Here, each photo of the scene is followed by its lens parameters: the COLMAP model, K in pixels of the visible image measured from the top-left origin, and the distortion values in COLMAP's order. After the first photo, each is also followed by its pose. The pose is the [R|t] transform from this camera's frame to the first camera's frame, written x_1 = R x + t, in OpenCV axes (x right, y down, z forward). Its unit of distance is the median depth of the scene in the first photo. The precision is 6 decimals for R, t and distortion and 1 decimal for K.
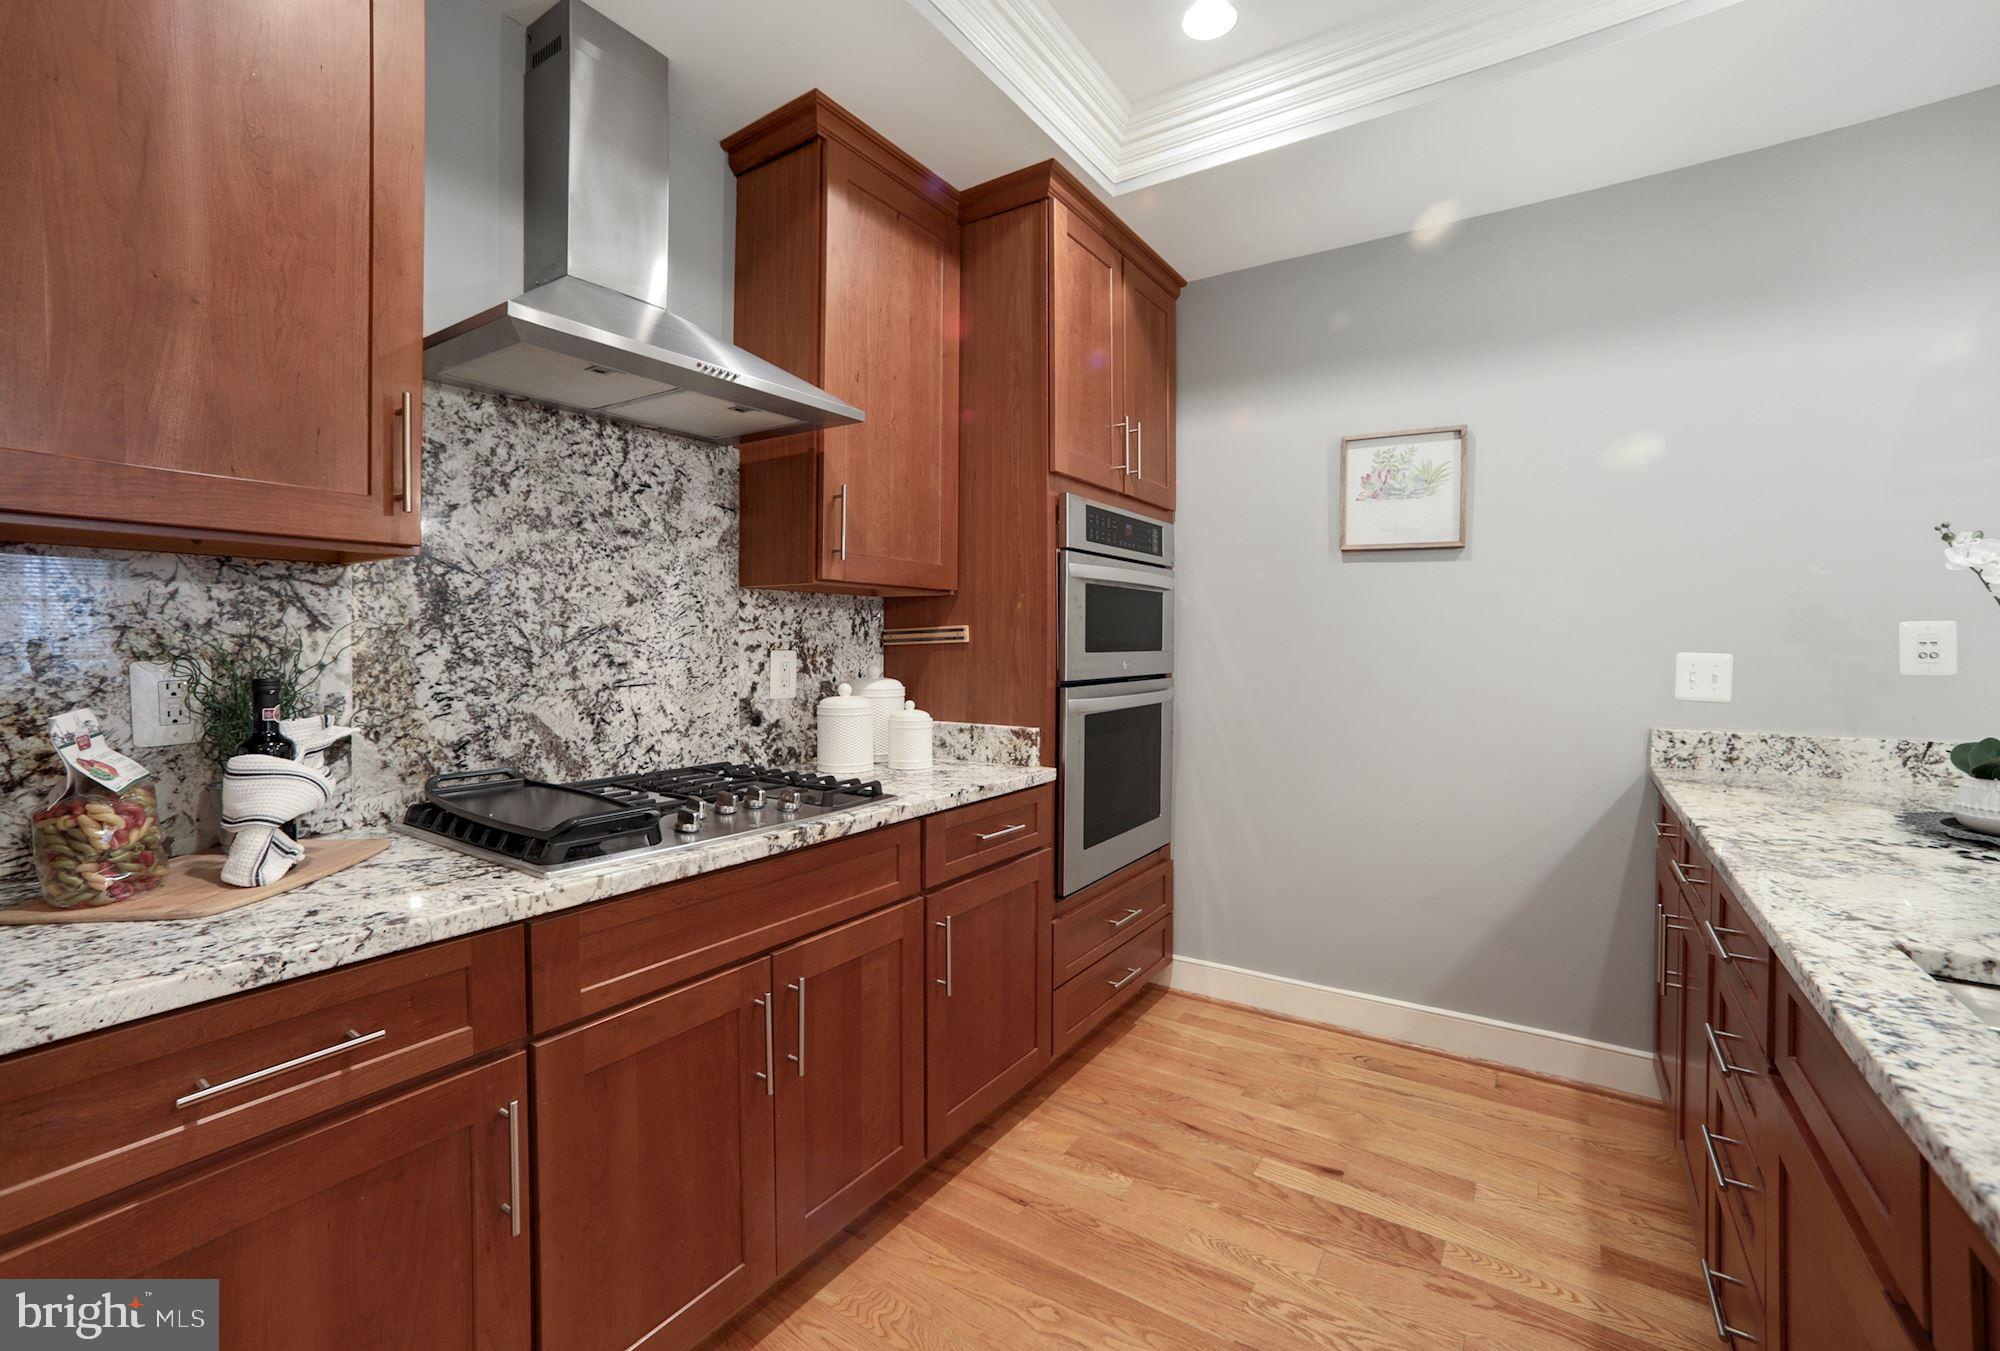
lens RADIAL K [[870.8, 0, 1013.3], [0, 870.8, 650.9], [0, 0, 1]] dist [-0.059430, 0.036472]
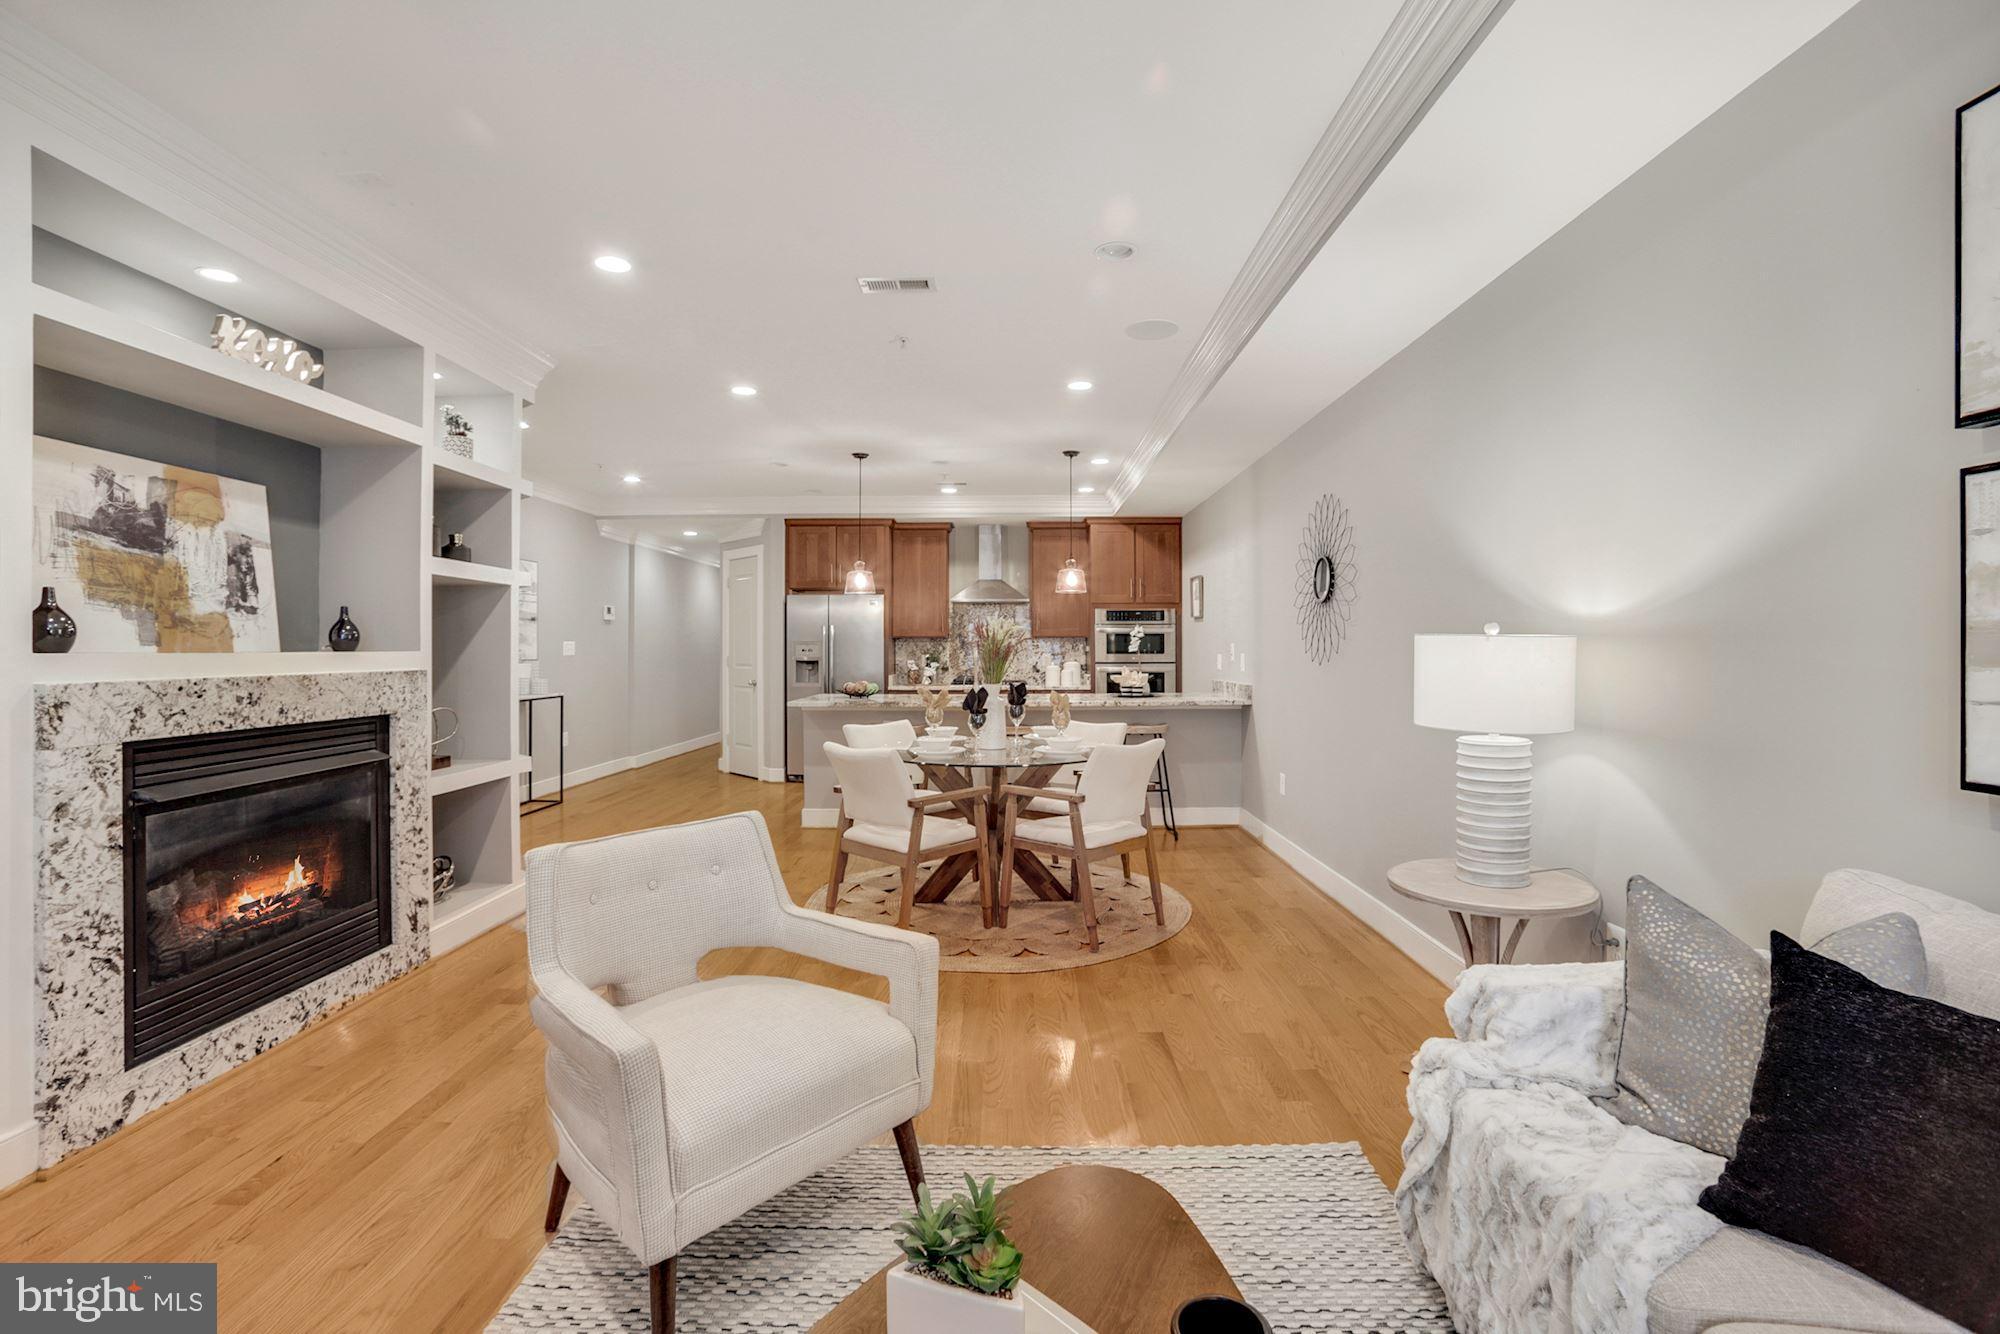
lens RADIAL K [[897.9, 0, 986.4], [0, 897.9, 653.2], [0, 0, 1]] dist [-0.055344, 0.000377]
pose [[0.508481, -0.000367, -0.861073, 3.004669], [-0.005444, 0.999979, -0.003641, 0.015061], [0.861056, 0.006539, 0.508468, -1.246119]]
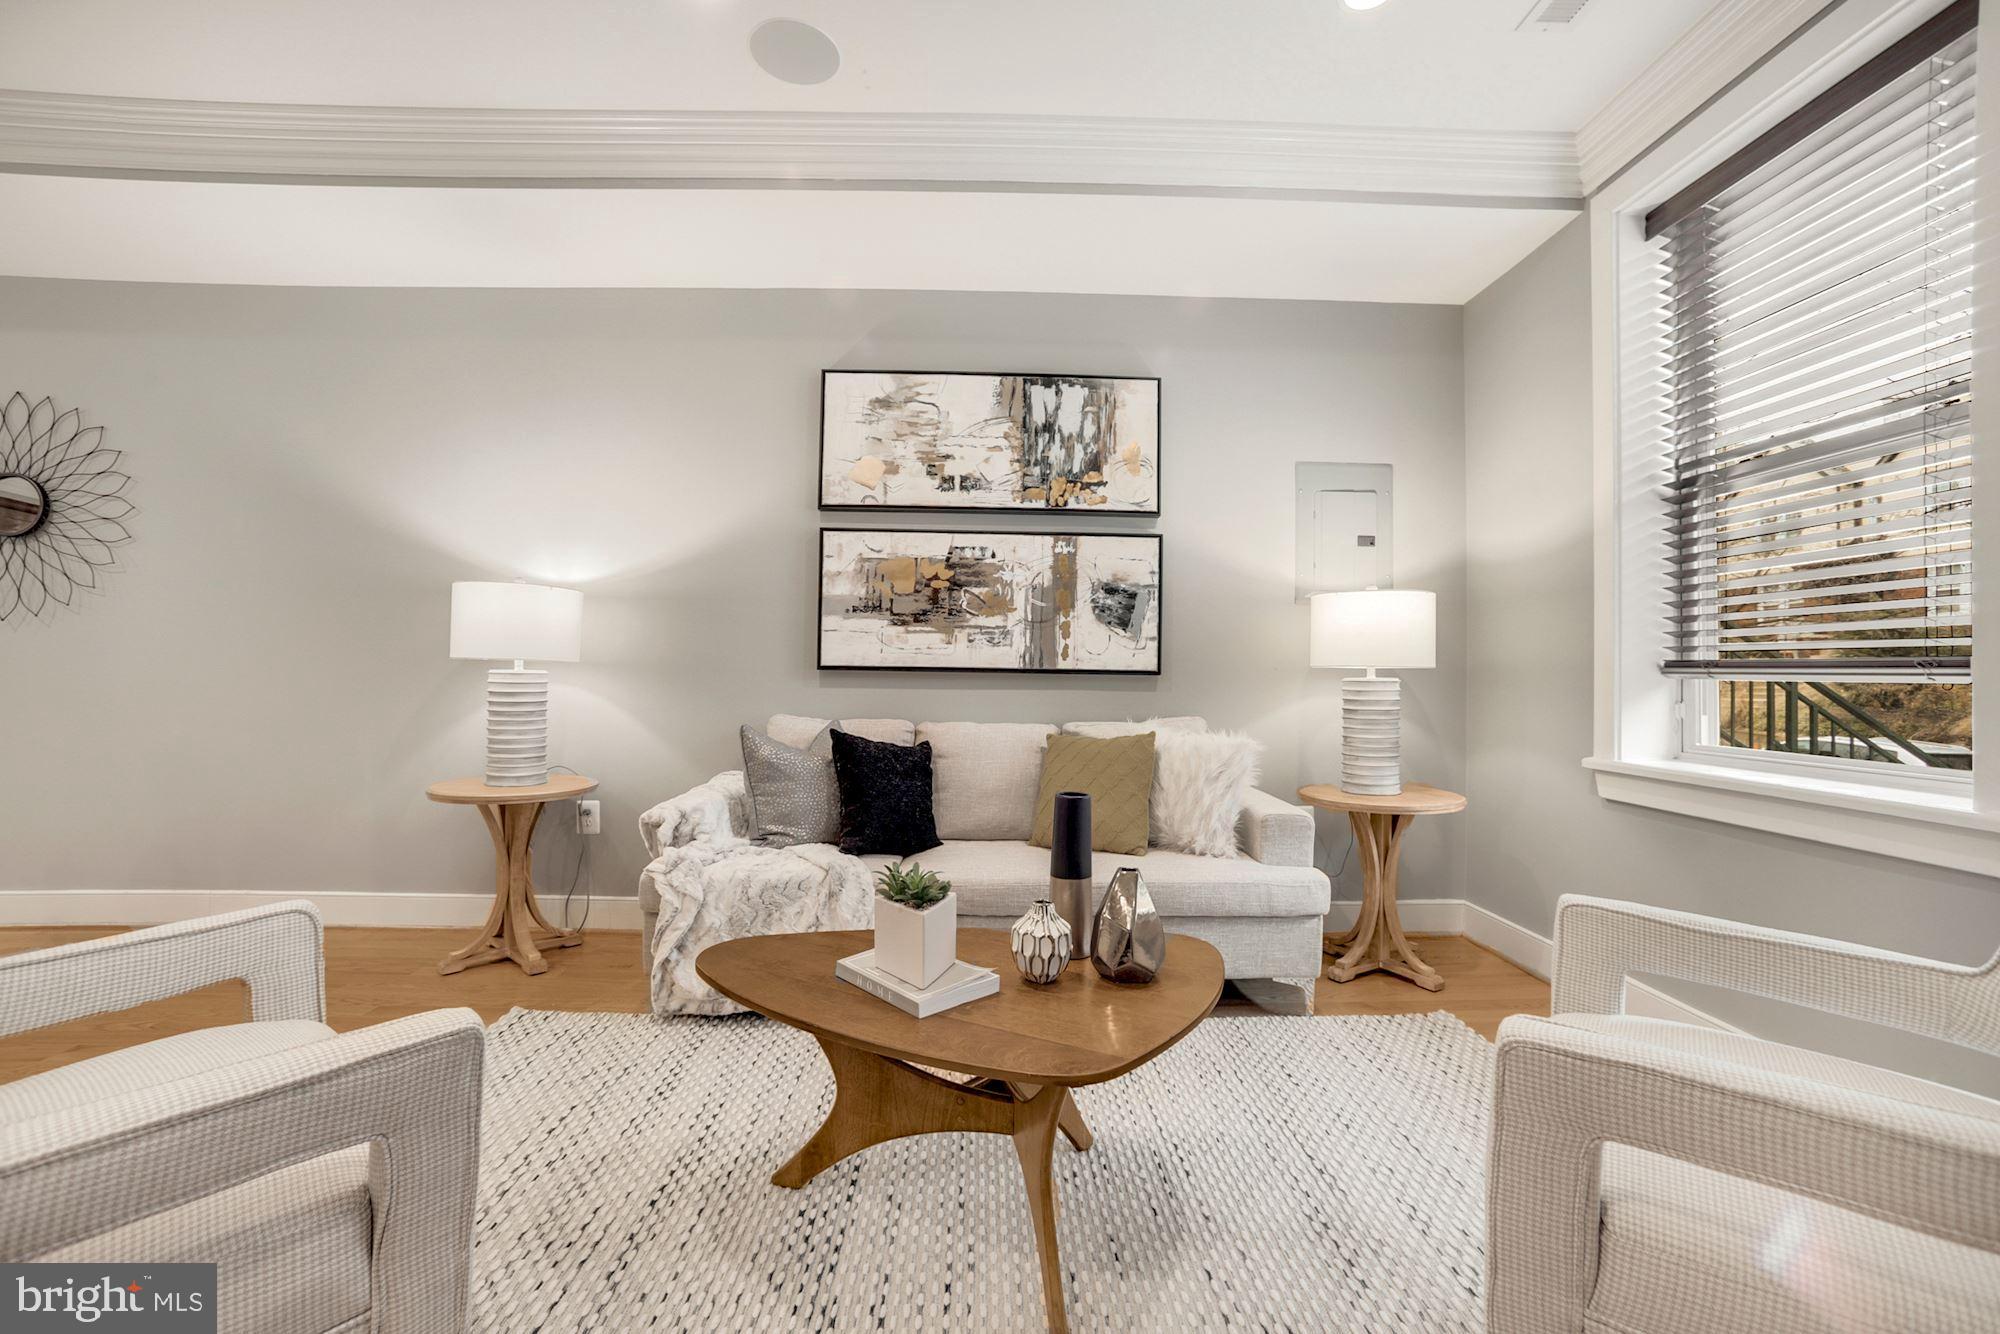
lens RADIAL K [[854.0, 0, 984.6], [0, 854.0, 650.3], [0, 0, 1]] dist [-0.025326, 0.000267]
pose [[0.843012, 0.025541, 0.537288, 2.301992], [-0.002586, 0.999053, -0.043434, 0.139882], [-0.537889, 0.035226, 0.842279, -1.637697]]
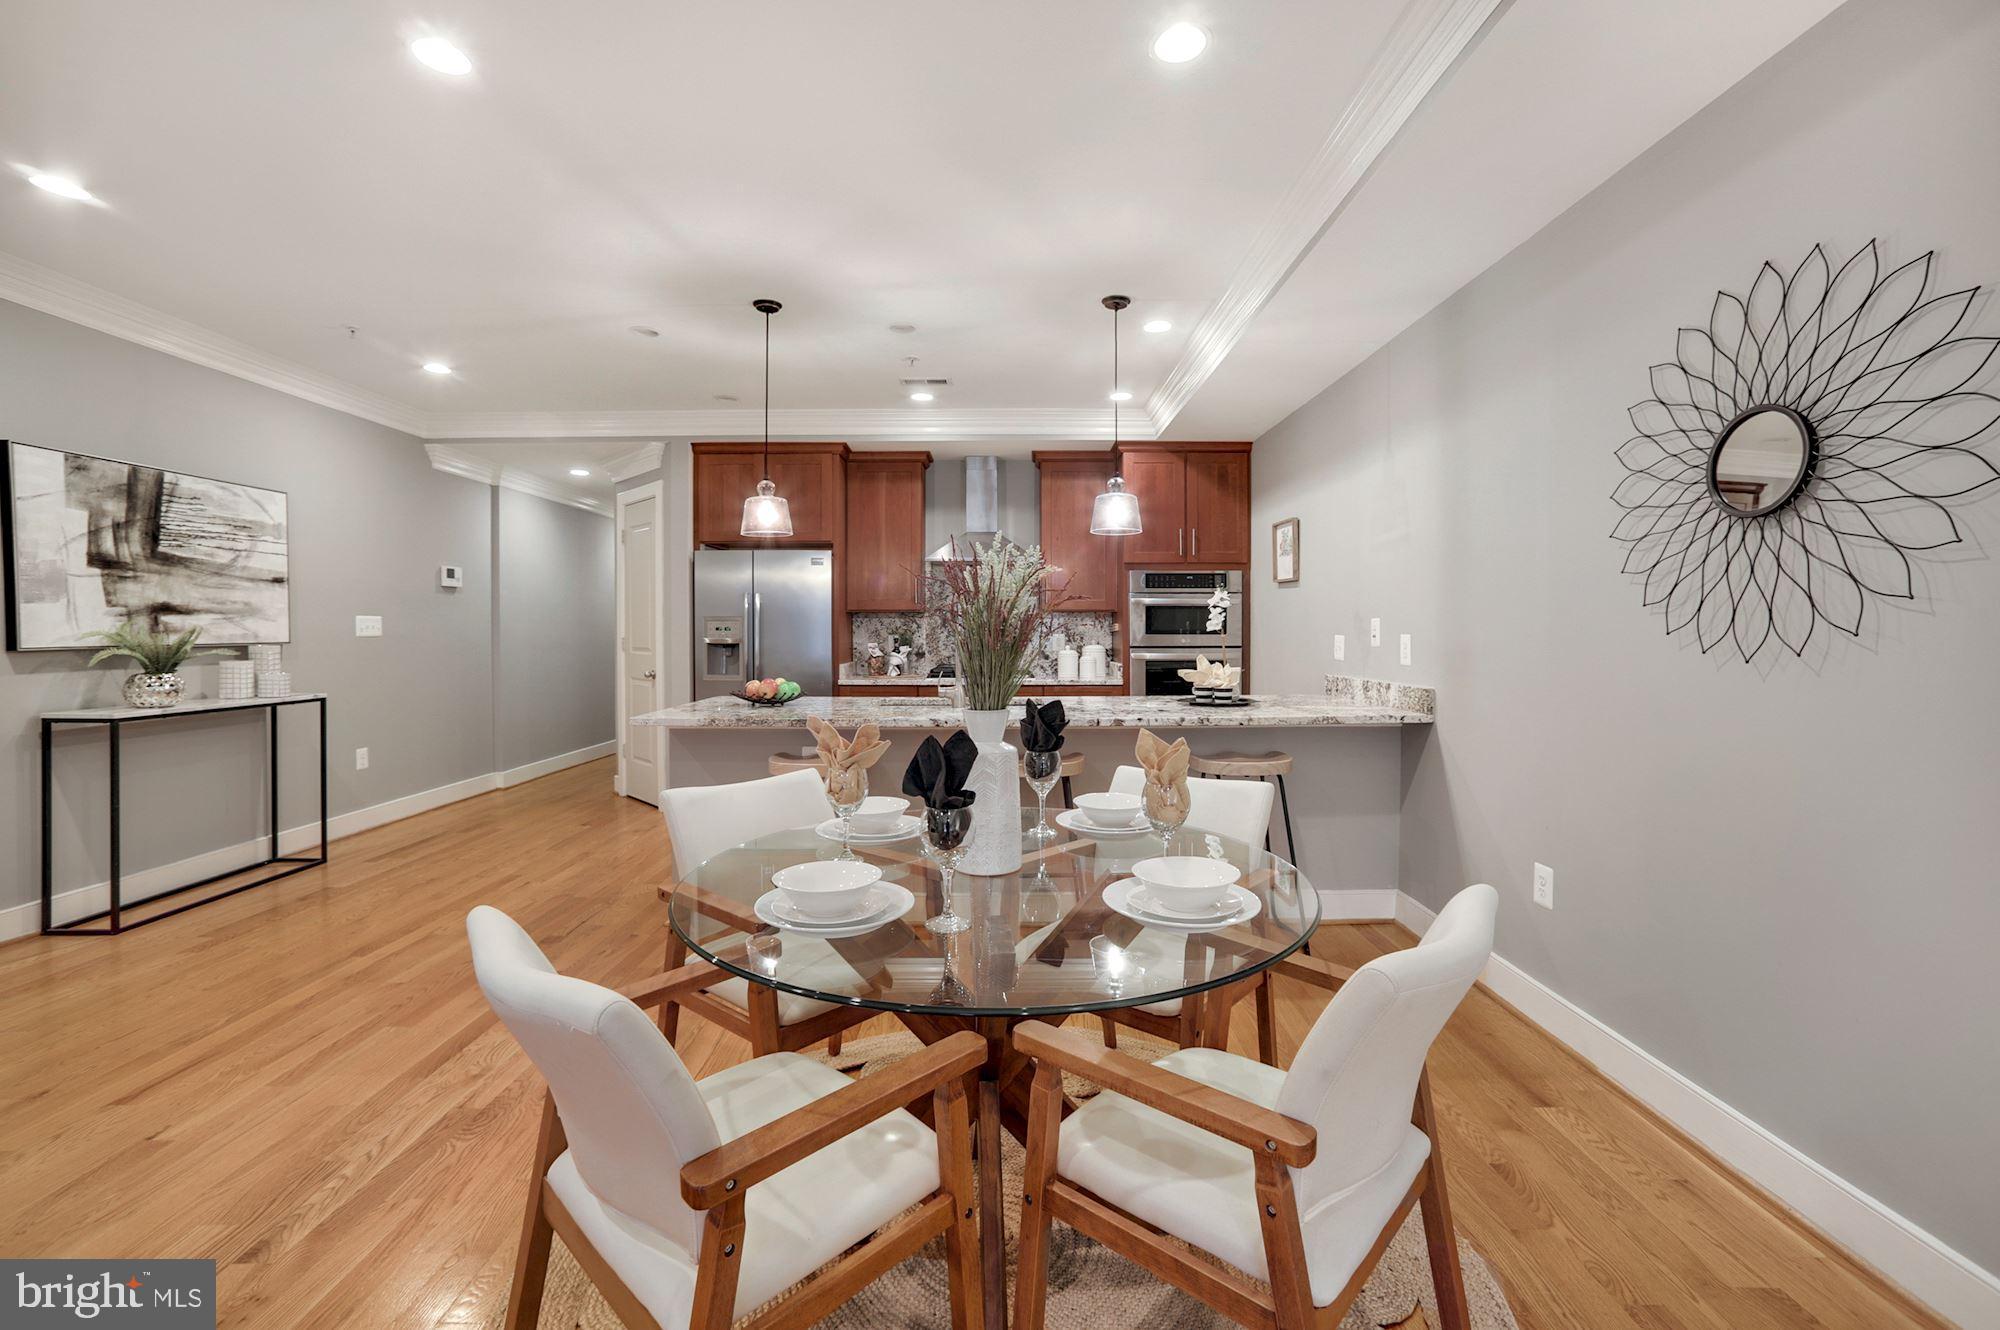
lens RADIAL K [[844.4, 0, 996.1], [0, 844.4, 635.6], [0, 0, 1]] dist [-0.000627, 0.000111]
pose [[0.526857, 0.002208, -0.849951, 1.961722], [-0.006556, 0.999977, -0.001466, 0.011648], [0.849928, 0.006344, 0.526860, -0.625780]]
